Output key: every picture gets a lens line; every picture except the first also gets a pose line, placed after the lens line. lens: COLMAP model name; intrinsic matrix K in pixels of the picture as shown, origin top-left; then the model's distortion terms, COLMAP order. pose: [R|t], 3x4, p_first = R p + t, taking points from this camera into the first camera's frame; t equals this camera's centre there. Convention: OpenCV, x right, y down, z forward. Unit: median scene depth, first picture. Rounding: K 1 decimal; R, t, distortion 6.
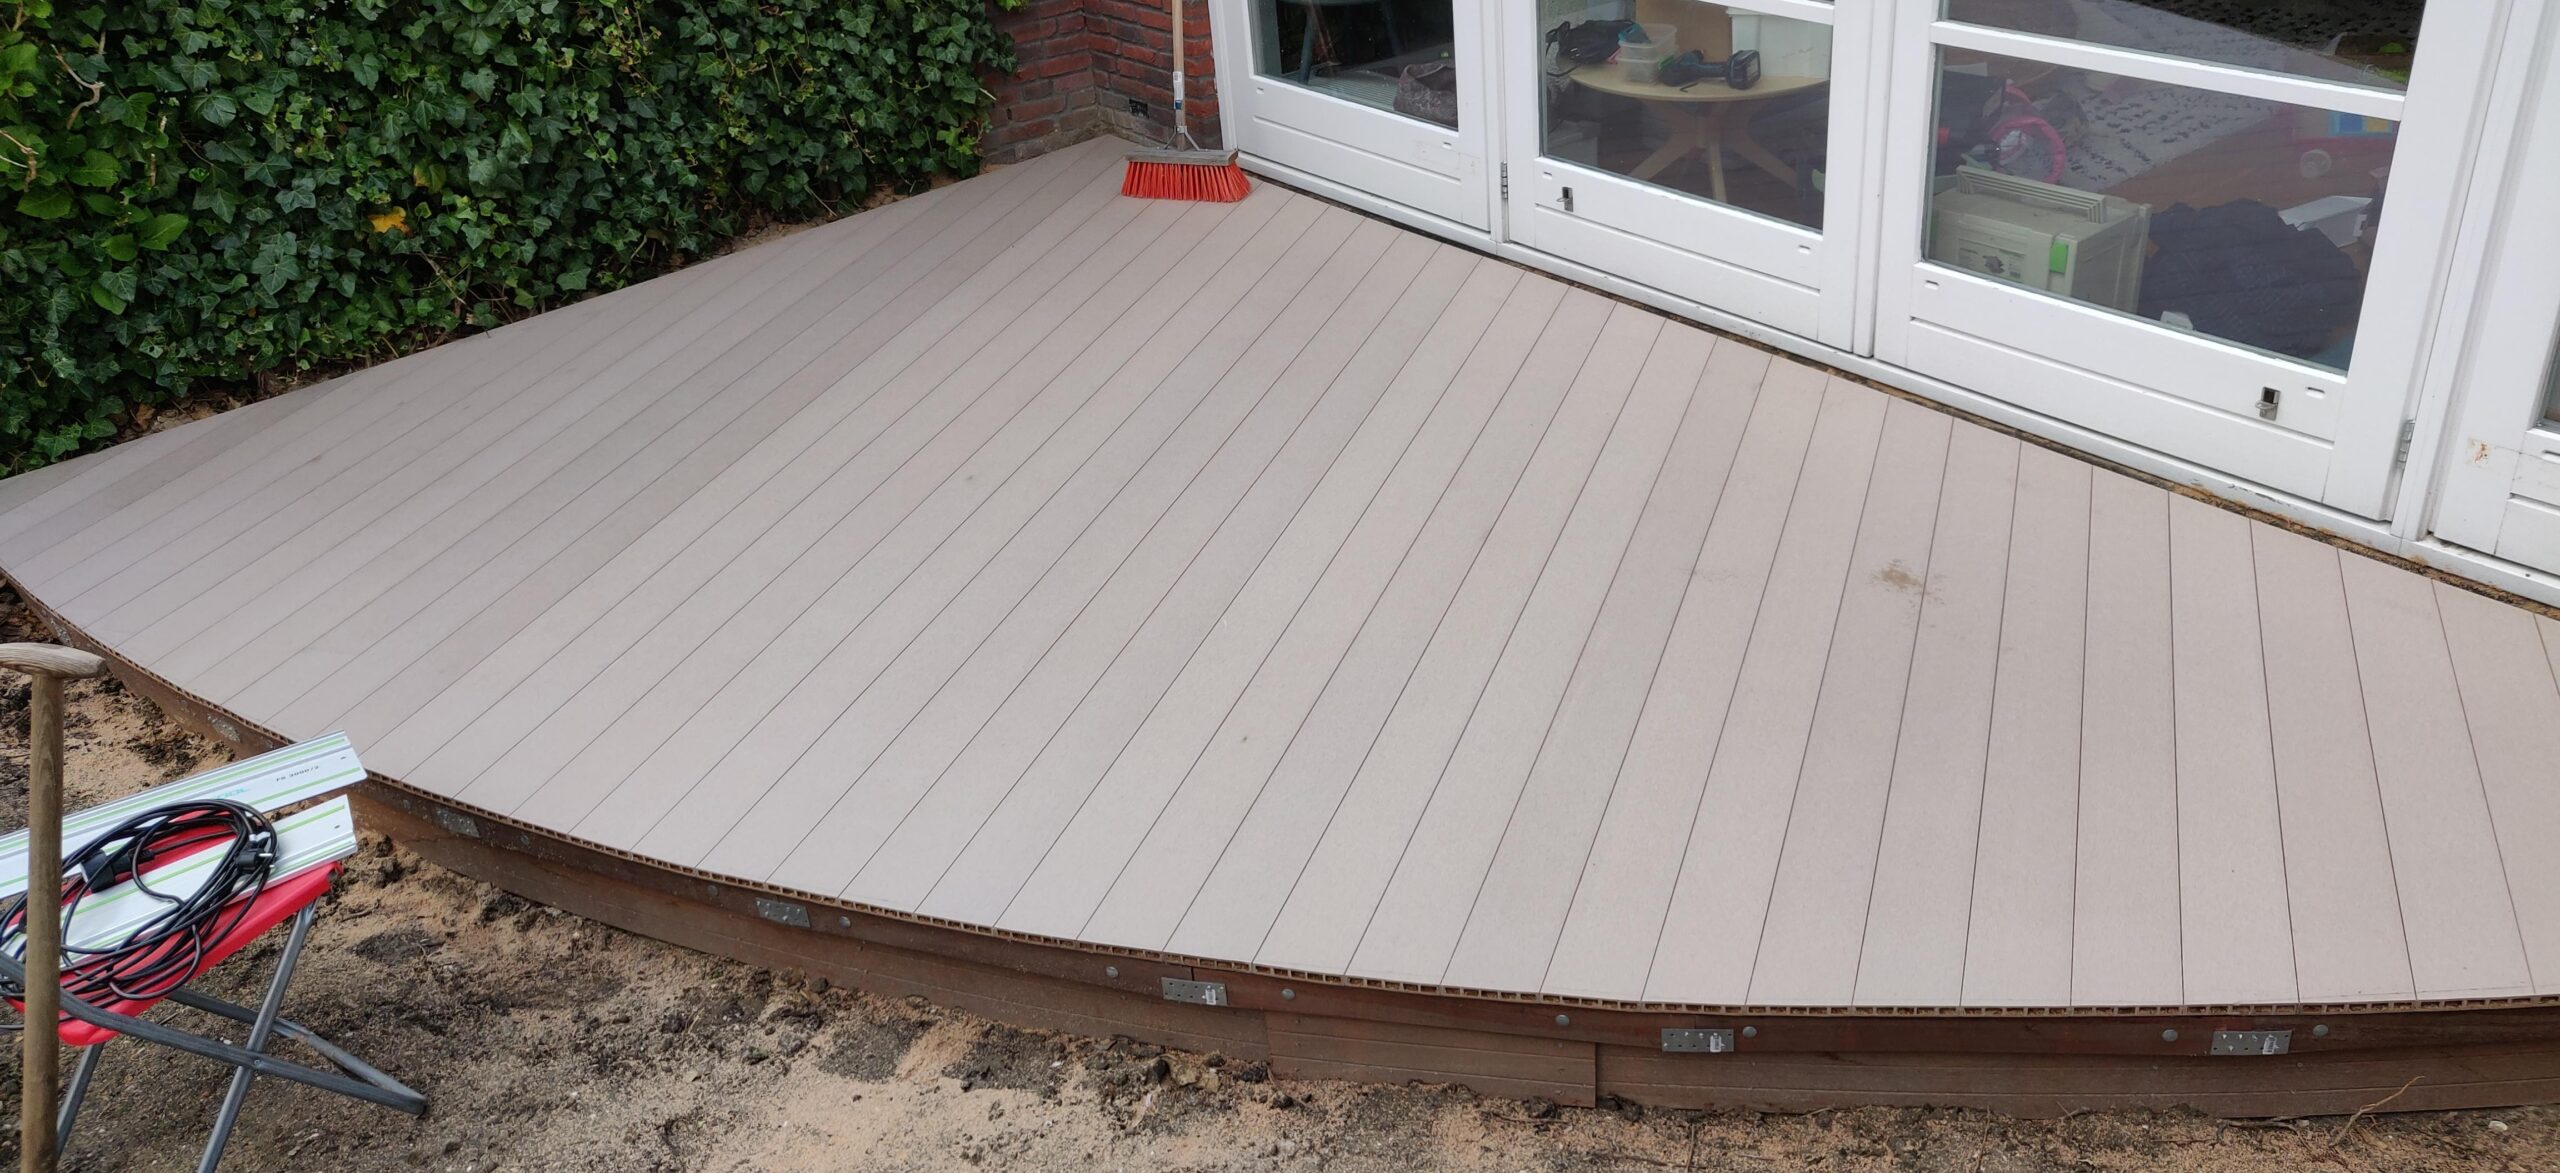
lens RADIAL K [[1924.0, 0, 1306.7], [0, 1924.0, 588.1], [0, 0, 1]] dist [0.003247, 0.034145]
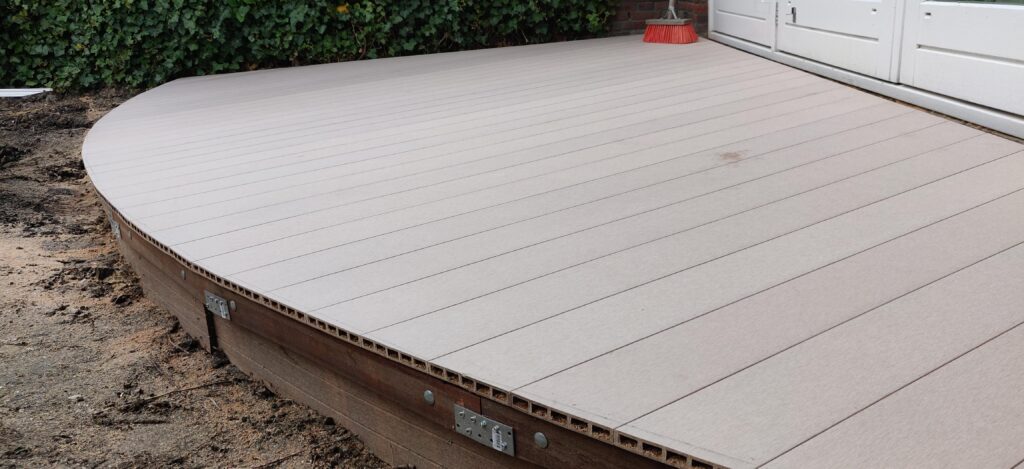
lens RADIAL K [[769.6, 0, 514.3], [0, 769.6, 236.3], [0, 0, 1]] dist [0.003247, 0.034145]
pose [[0.800059, 0.215166, -0.560009, 0.339808], [-0.287966, 0.956636, -0.043847, 0.077961], [0.526290, 0.196344, 0.827326, 0.336279]]
